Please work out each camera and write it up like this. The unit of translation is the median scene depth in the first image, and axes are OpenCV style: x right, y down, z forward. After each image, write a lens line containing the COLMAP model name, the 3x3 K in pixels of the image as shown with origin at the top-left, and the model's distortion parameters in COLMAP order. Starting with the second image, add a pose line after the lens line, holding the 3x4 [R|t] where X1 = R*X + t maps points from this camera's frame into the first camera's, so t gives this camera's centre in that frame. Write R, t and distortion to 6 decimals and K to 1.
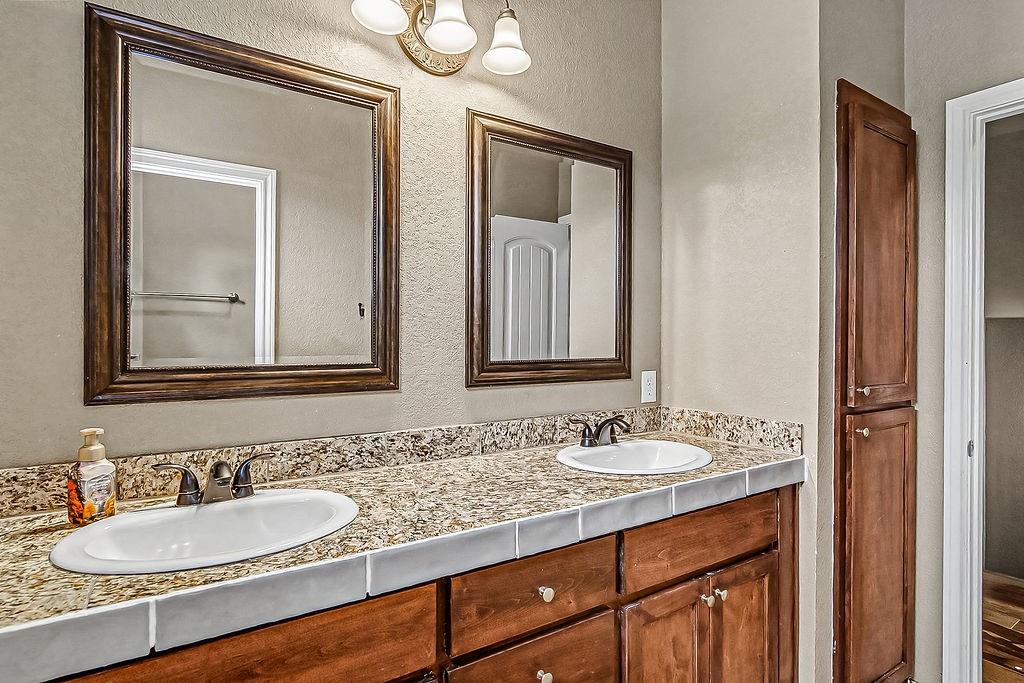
lens RADIAL K [[526.1, 0, 511.0], [0, 526.1, 338.8], [0, 0, 1]] dist [0.001179, -0.001695]
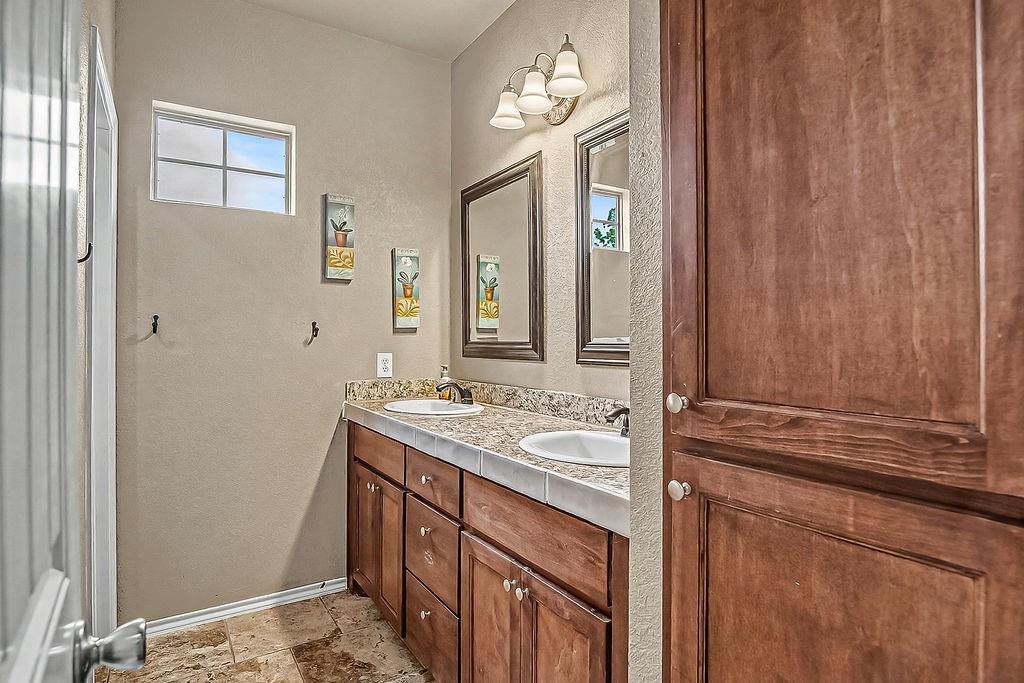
lens RADIAL K [[526.1, 0, 510.4], [0, 526.1, 341.3], [0, 0, 1]] dist [0.001179, -0.001695]
pose [[0.021142, -0.003784, -0.999769, 1.230728], [-0.001944, 0.999991, -0.003826, 0.050046], [0.999775, 0.002024, 0.021134, 0.902534]]
